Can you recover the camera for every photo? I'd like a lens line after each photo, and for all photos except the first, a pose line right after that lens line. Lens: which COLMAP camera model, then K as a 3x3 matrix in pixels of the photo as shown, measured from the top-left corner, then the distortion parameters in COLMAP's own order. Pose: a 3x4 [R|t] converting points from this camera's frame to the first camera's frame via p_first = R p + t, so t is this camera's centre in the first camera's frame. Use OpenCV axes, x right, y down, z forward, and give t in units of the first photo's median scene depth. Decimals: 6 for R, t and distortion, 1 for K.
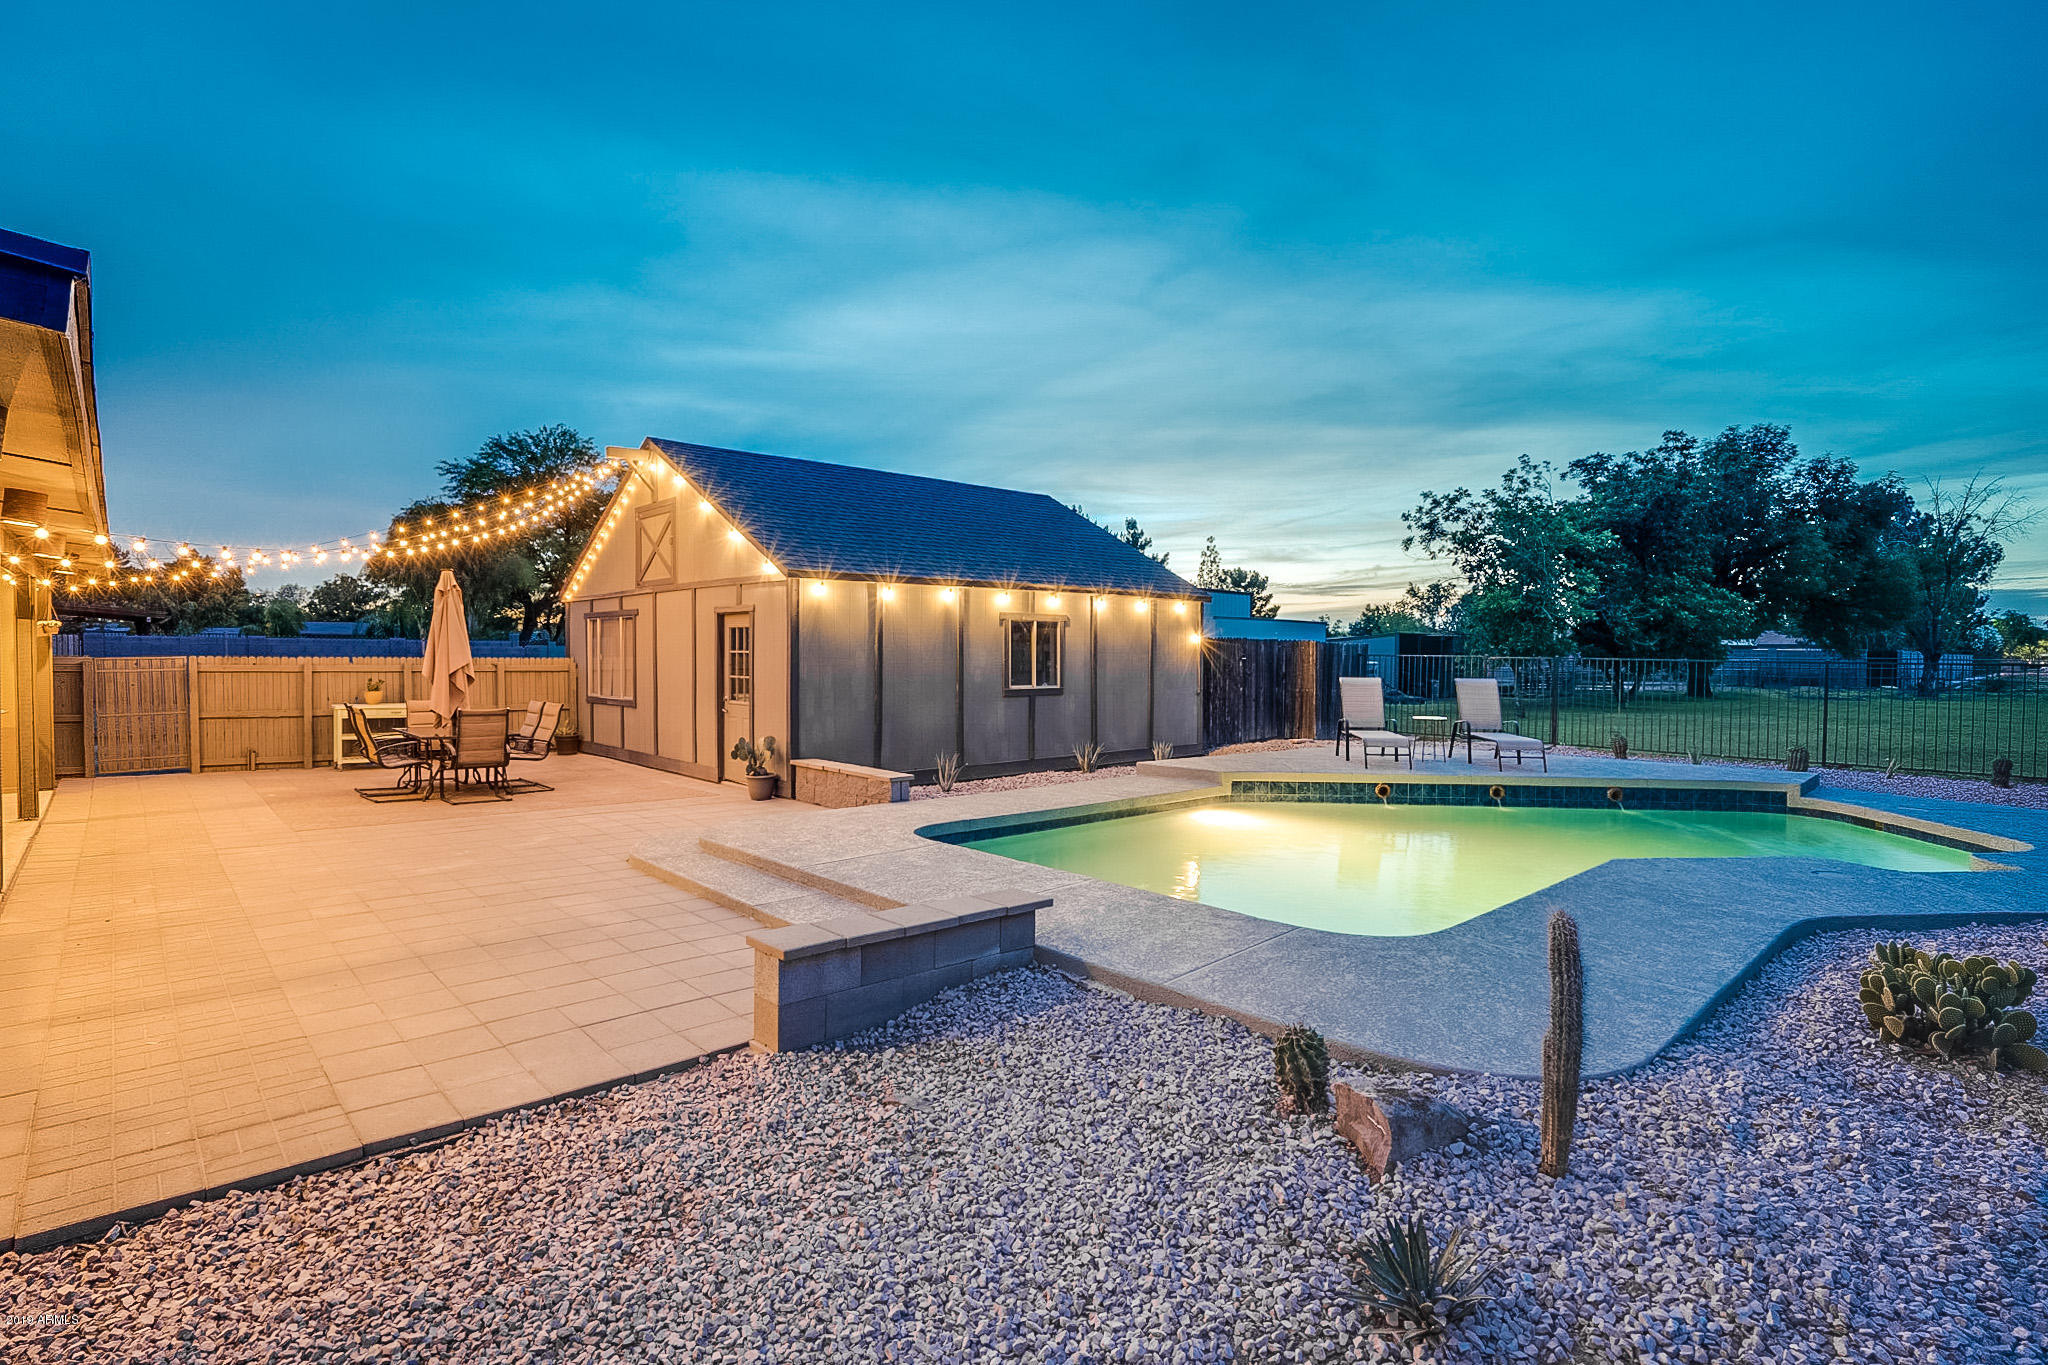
lens RADIAL K [[982.7, 0, 1007.3], [0, 982.7, 685.6], [0, 0, 1]] dist [-0.055981, 0.028242]
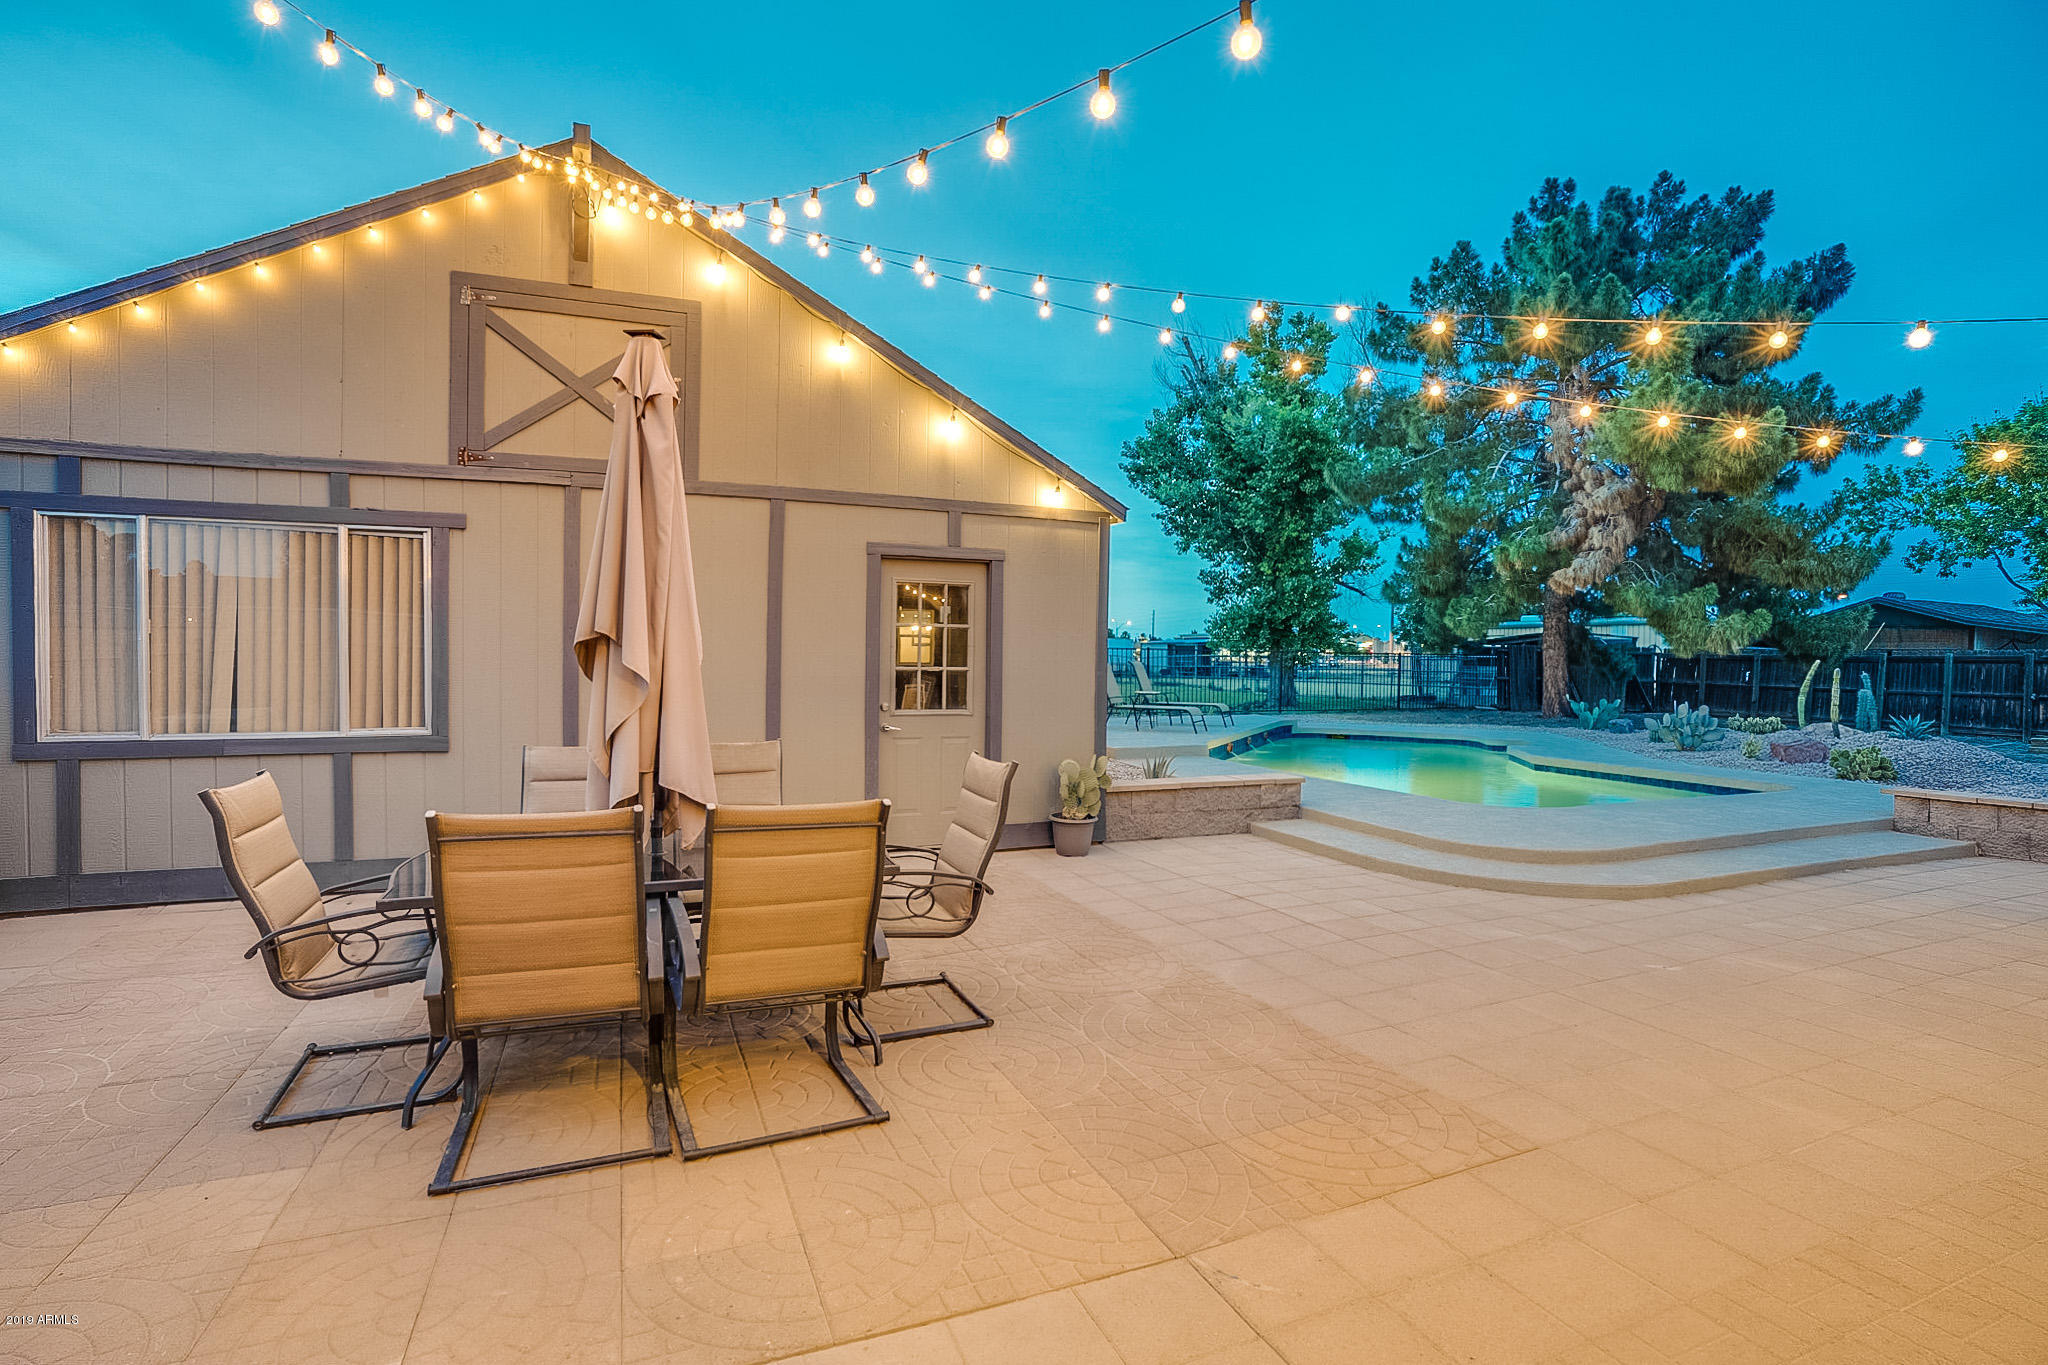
lens RADIAL K [[942.2, 0, 991.5], [0, 942.2, 674.7], [0, 0, 1]] dist [-0.053564, 0.018083]
pose [[0.361680, -0.022271, 0.932036, -0.739482], [0.021835, 0.999643, 0.015413, -0.012043], [-0.932047, 0.014776, 0.362037, 0.713805]]
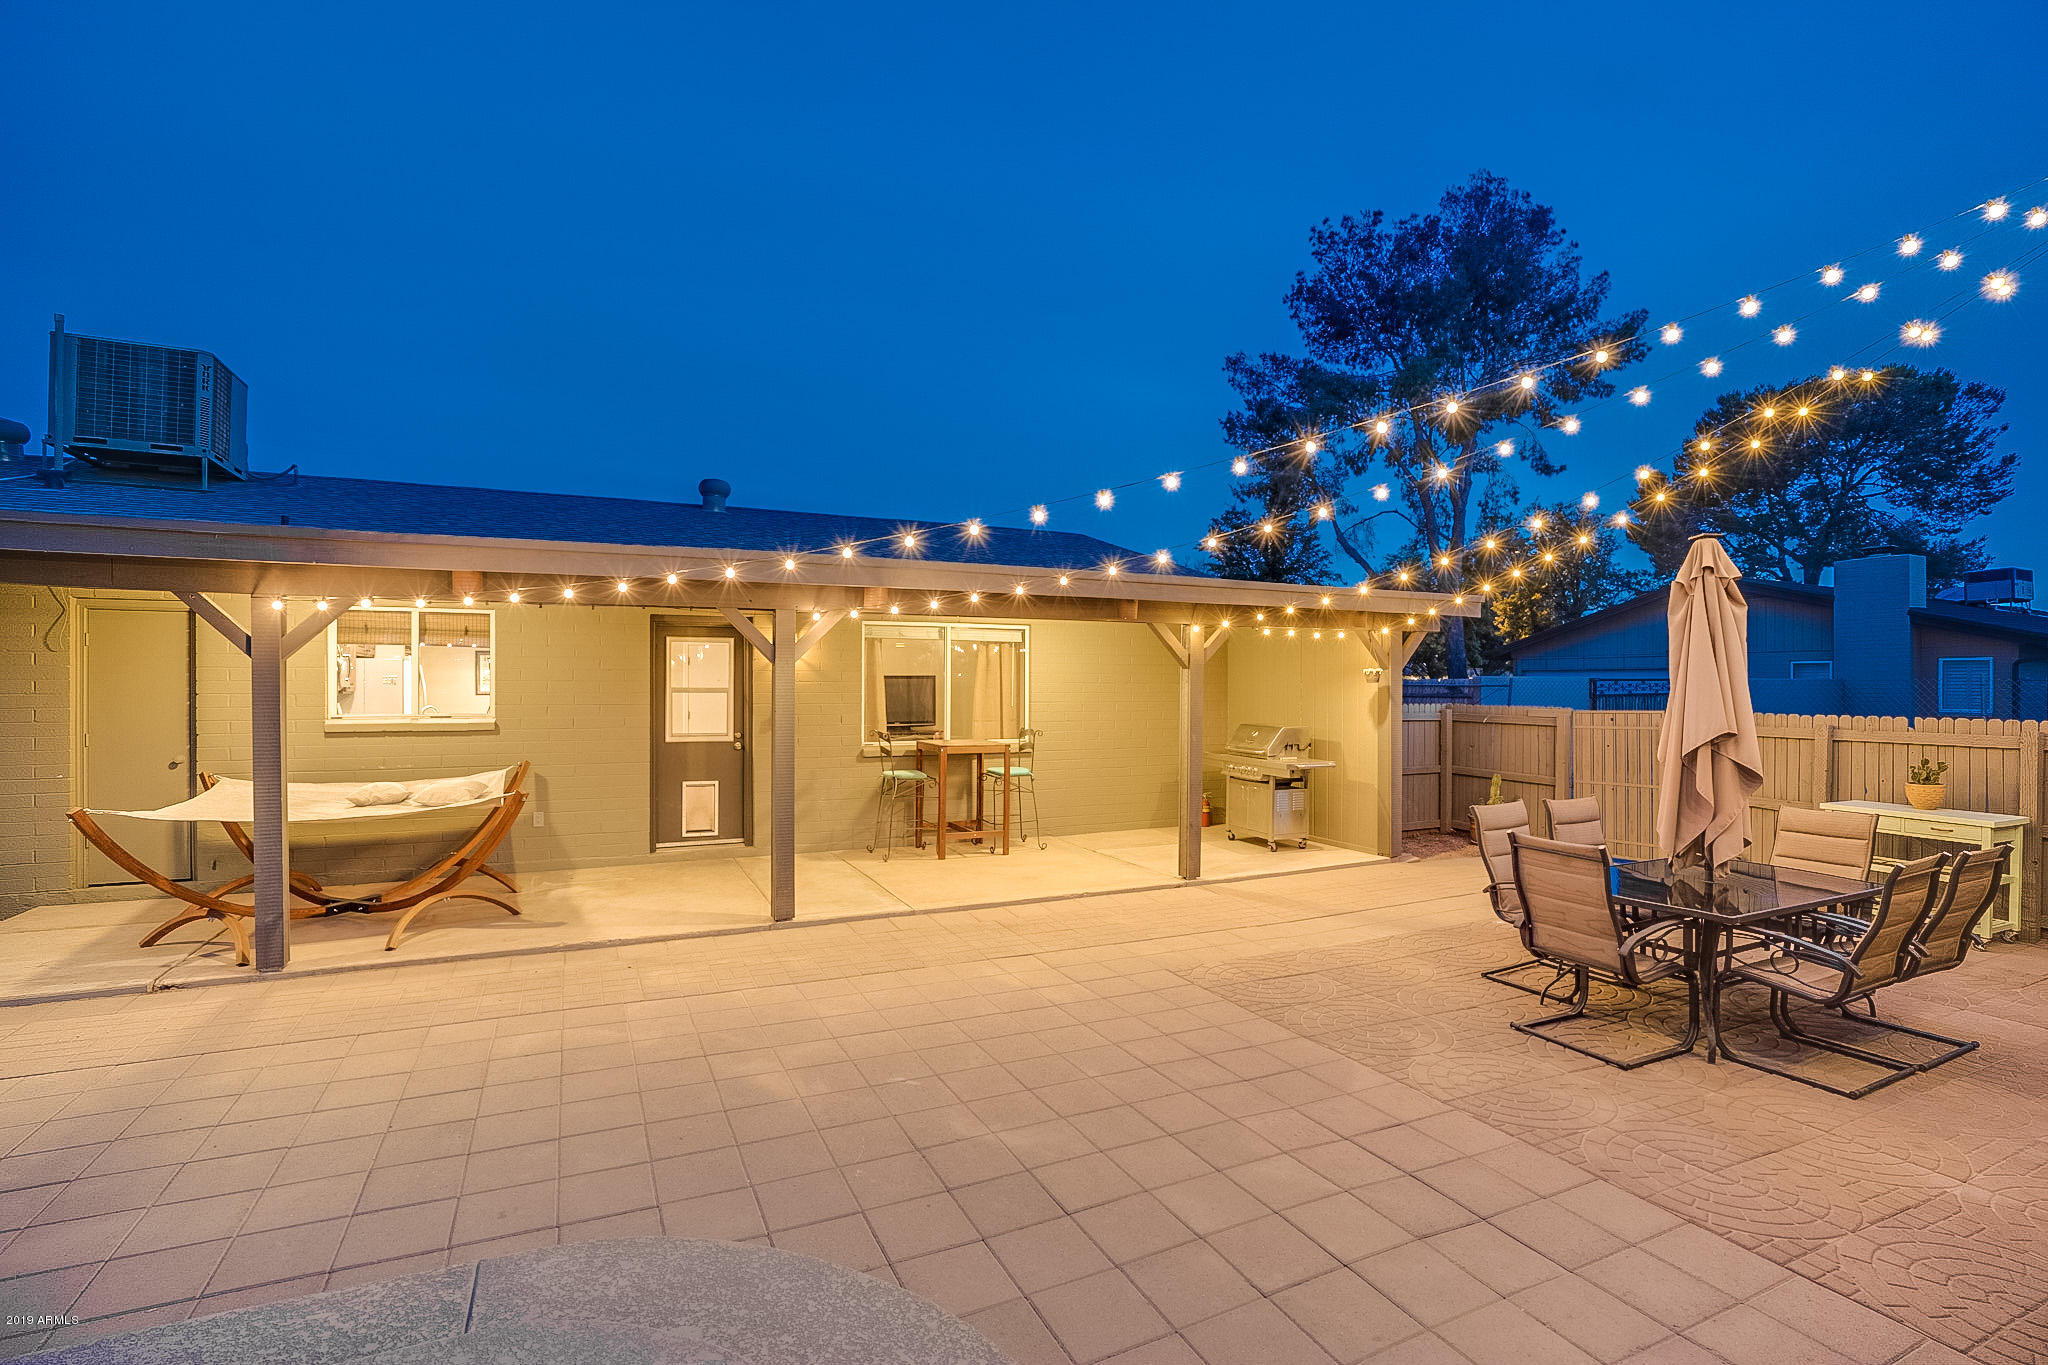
lens RADIAL K [[948.4, 0, 1037.5], [0, 948.4, 683.4], [0, 0, 1]] dist [-0.055403, 0.023956]
pose [[-0.278033, -0.013593, -0.960475, -0.042215], [-0.038751, 0.999245, -0.002924, -0.031249], [0.959789, 0.036406, -0.278350, 0.734704]]
